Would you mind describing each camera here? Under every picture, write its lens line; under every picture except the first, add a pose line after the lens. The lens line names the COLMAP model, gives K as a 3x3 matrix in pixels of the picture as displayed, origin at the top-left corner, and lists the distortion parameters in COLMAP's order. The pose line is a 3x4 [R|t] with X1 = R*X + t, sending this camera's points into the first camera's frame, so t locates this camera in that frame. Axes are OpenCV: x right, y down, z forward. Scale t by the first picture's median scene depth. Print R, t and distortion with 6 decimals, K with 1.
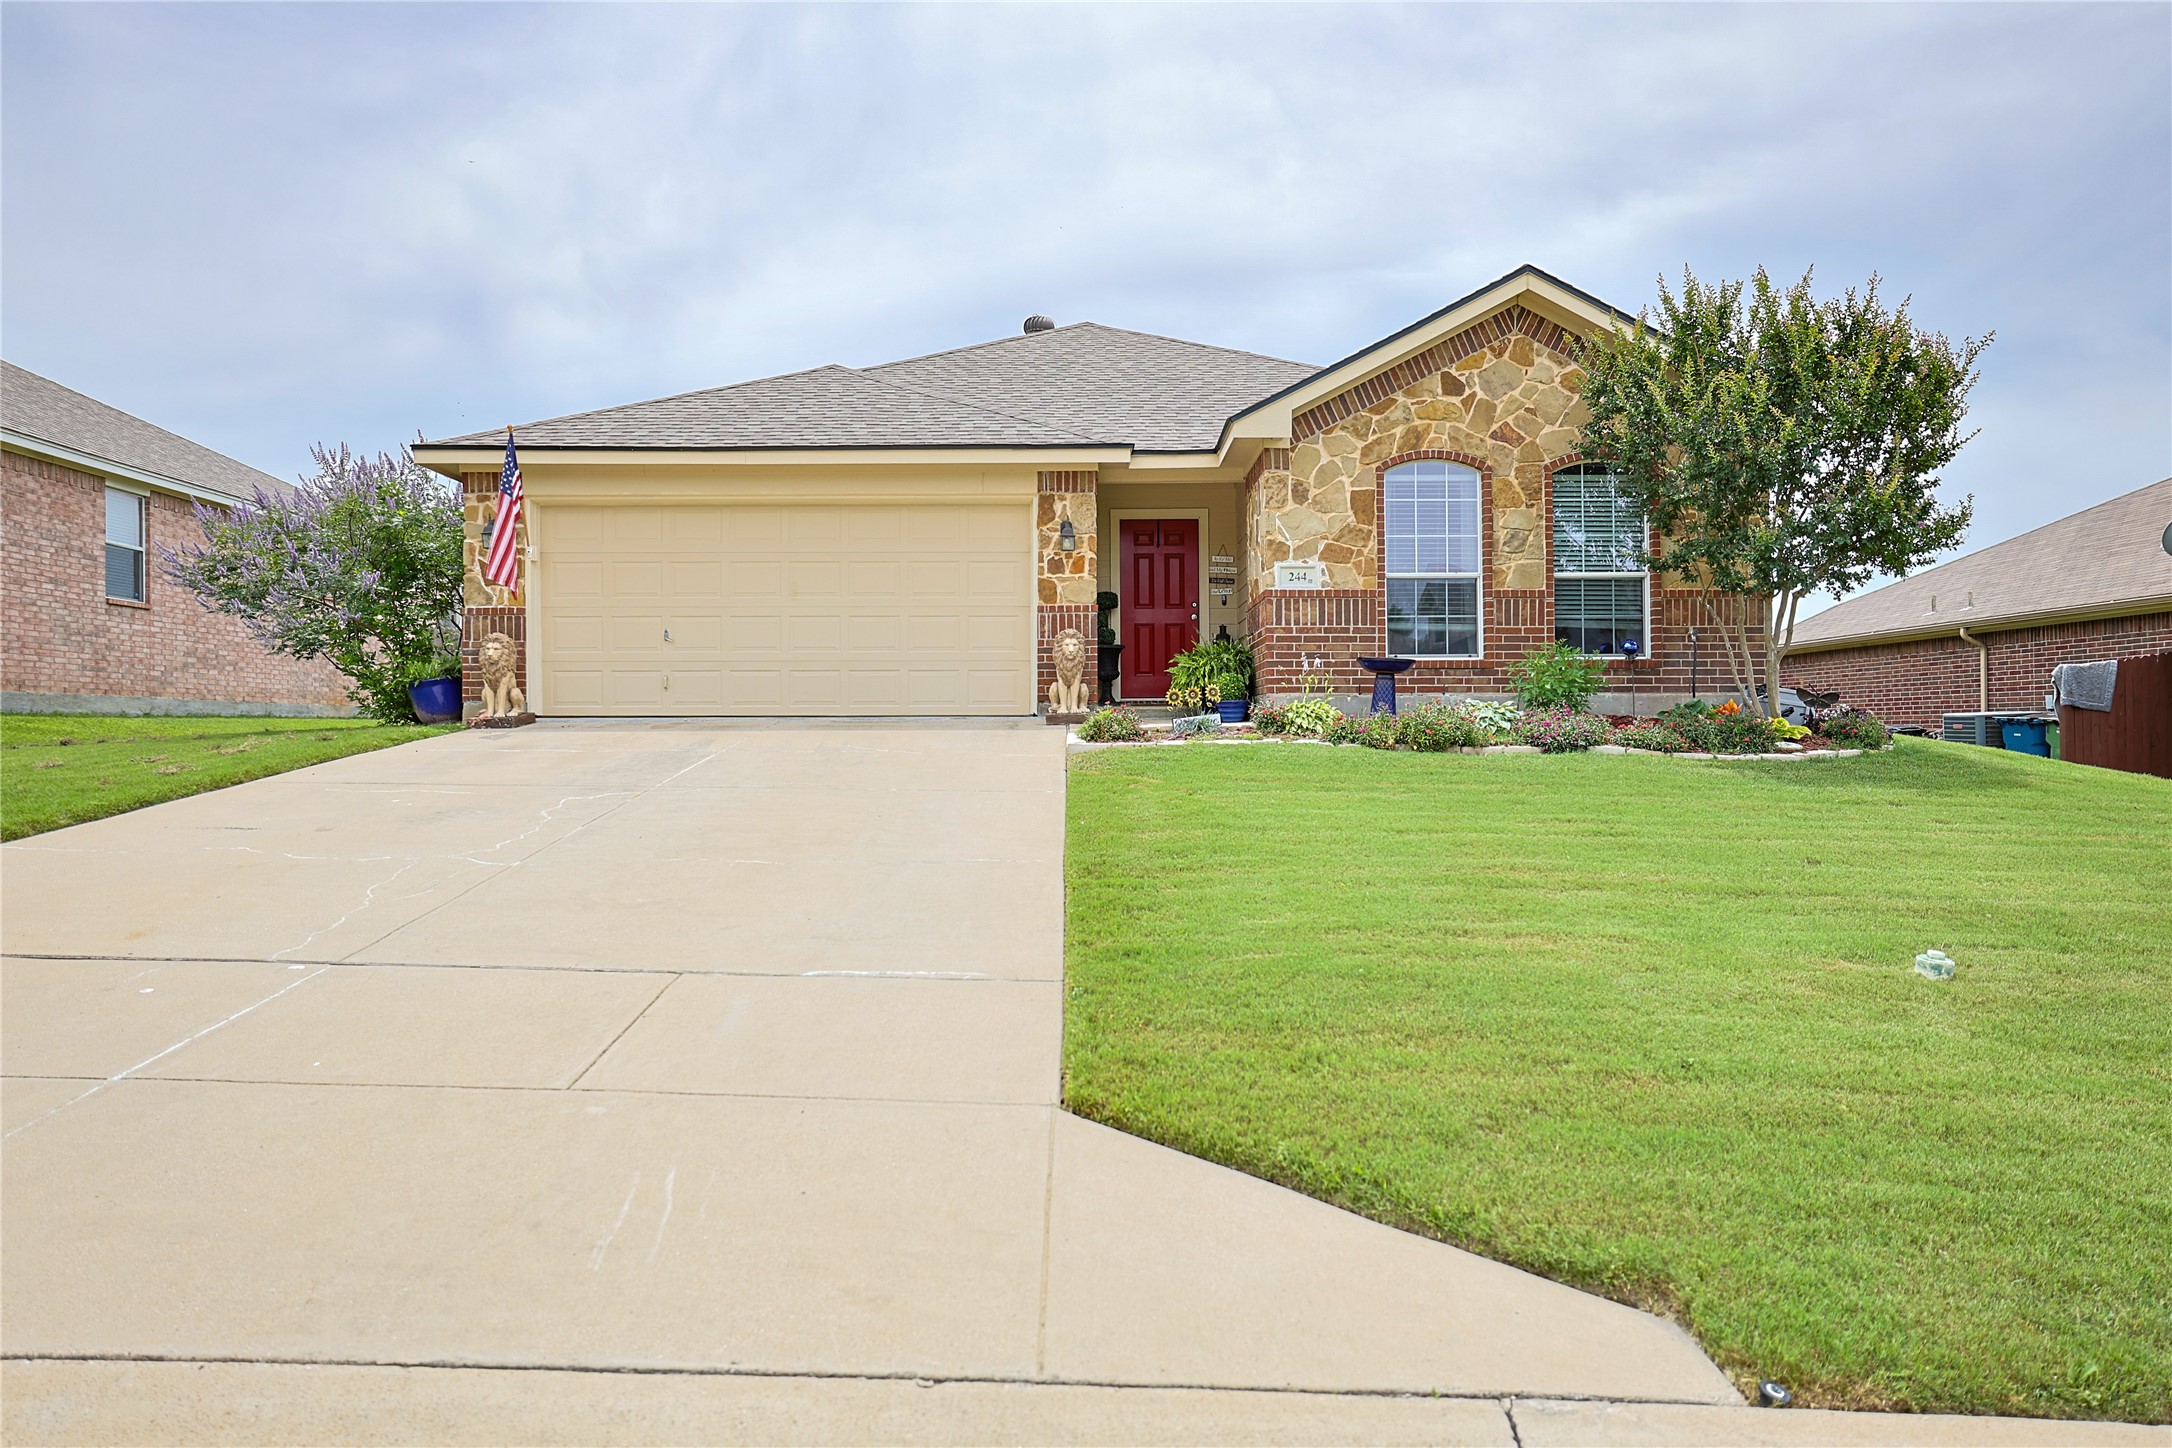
lens RADIAL K [[1329.1, 0, 1085.9], [0, 1329.1, 726.2], [0, 0, 1]] dist [-0.014674, 0.020501]
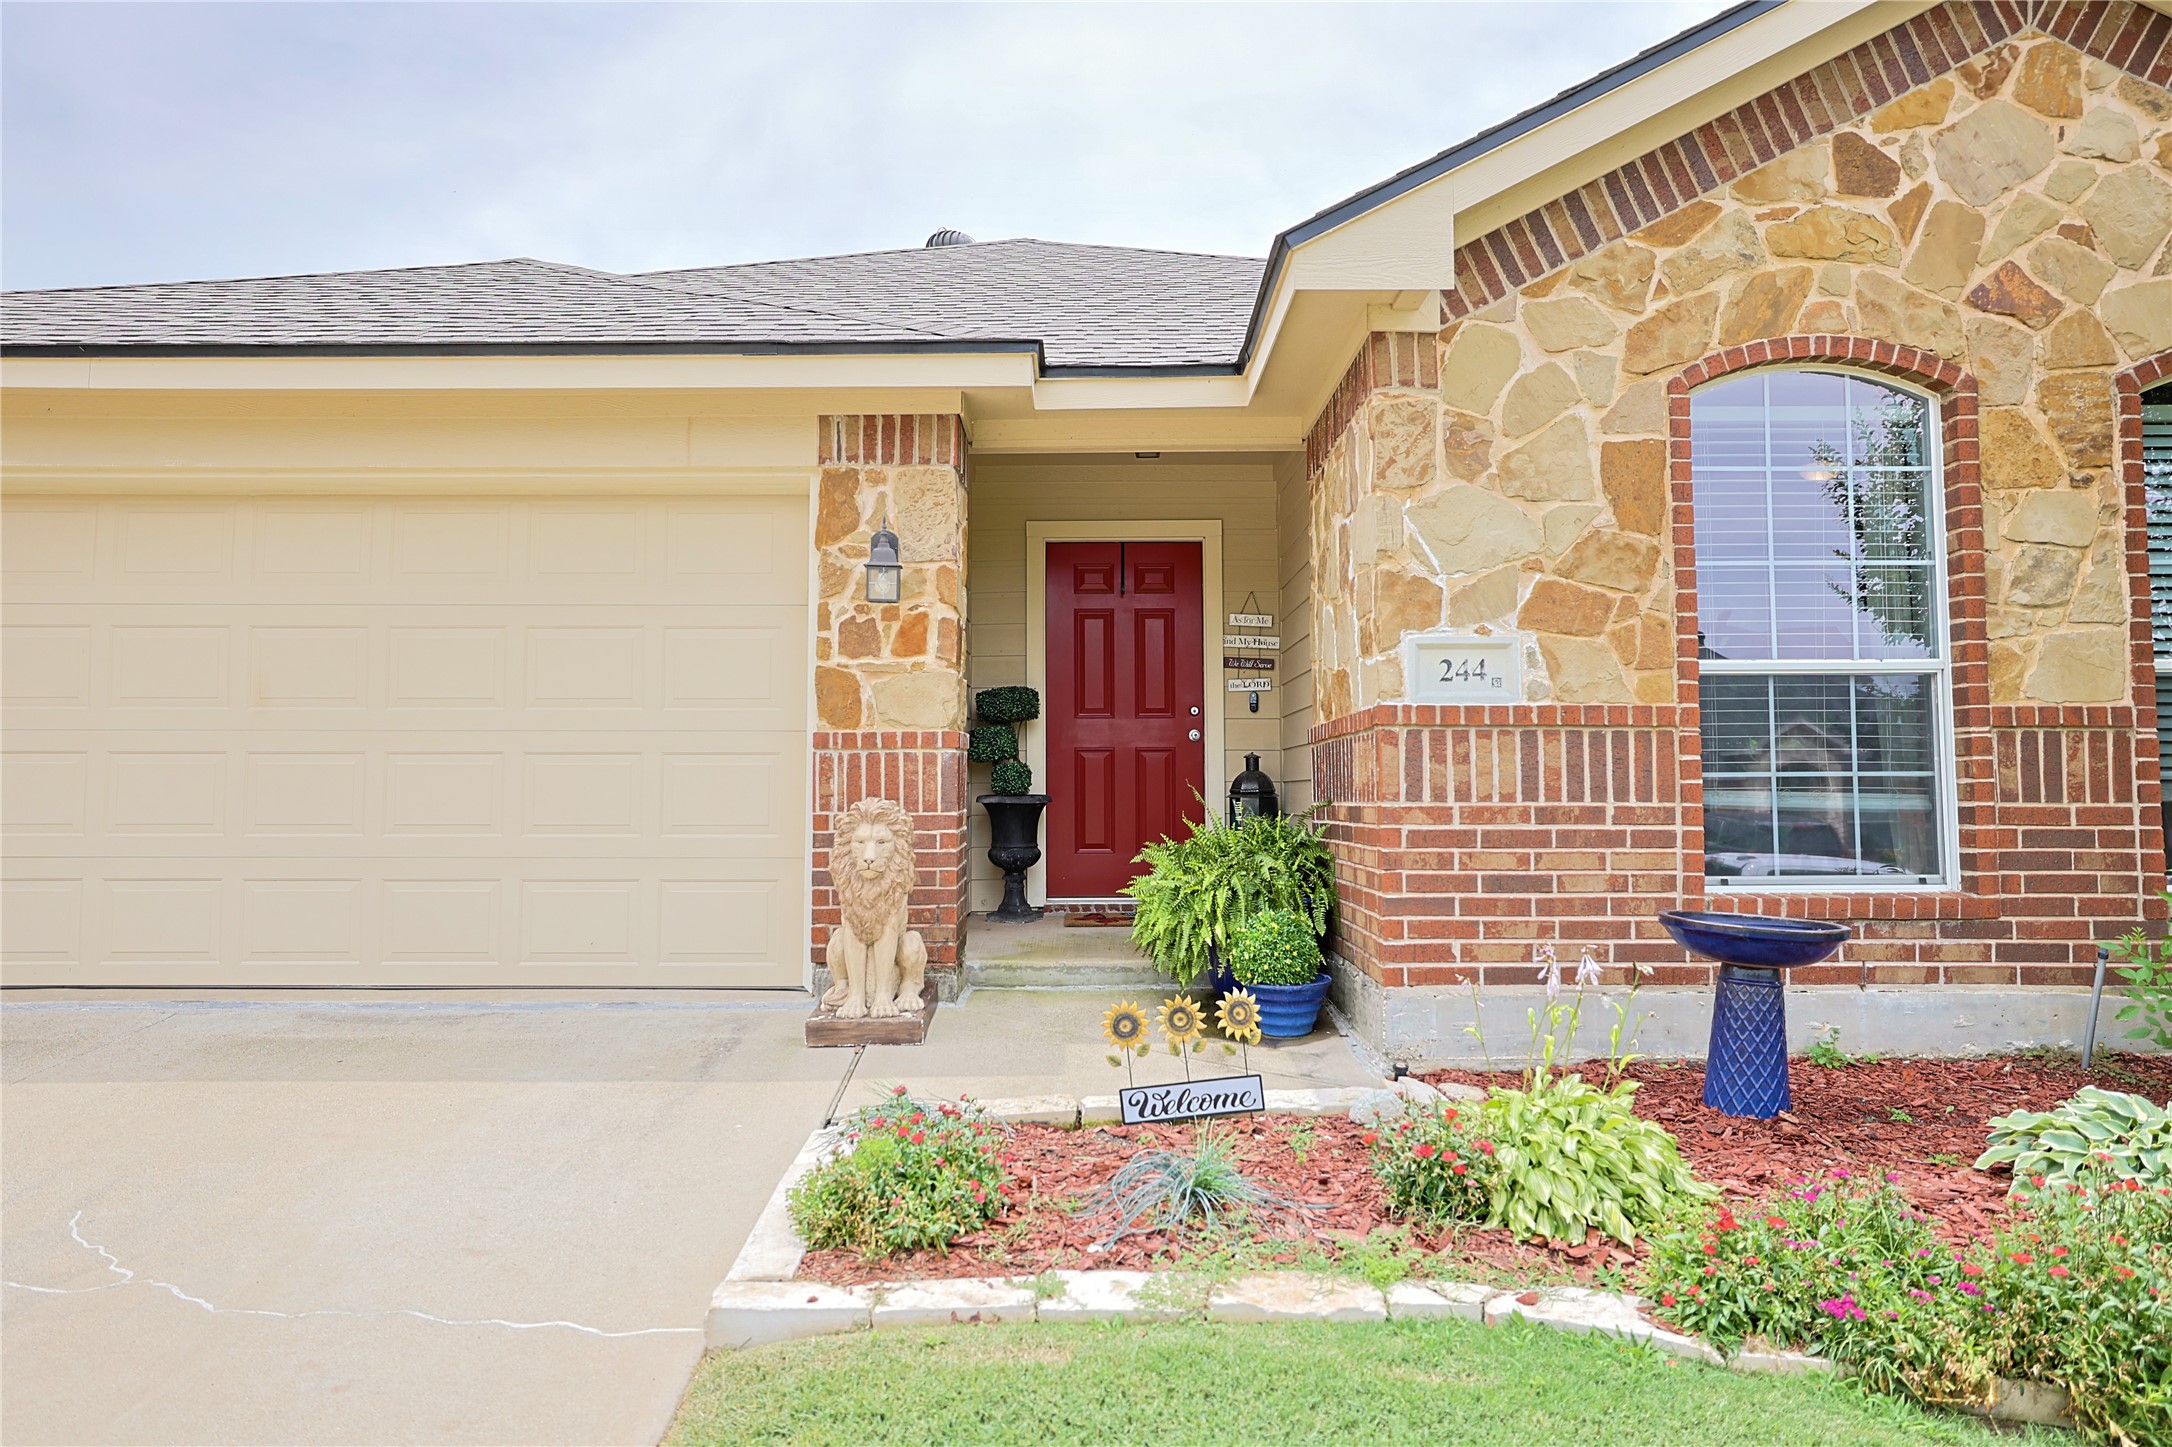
lens RADIAL K [[1358.9, 0, 1086.9], [0, 1358.9, 721.1], [0, 0, 1]] dist [0.005896, 0.002983]
pose [[0.999981, 0.002023, -0.005837, 0.055608], [-0.002298, 0.998871, -0.047455, -0.079651], [0.005734, 0.047468, 0.998856, 0.615498]]
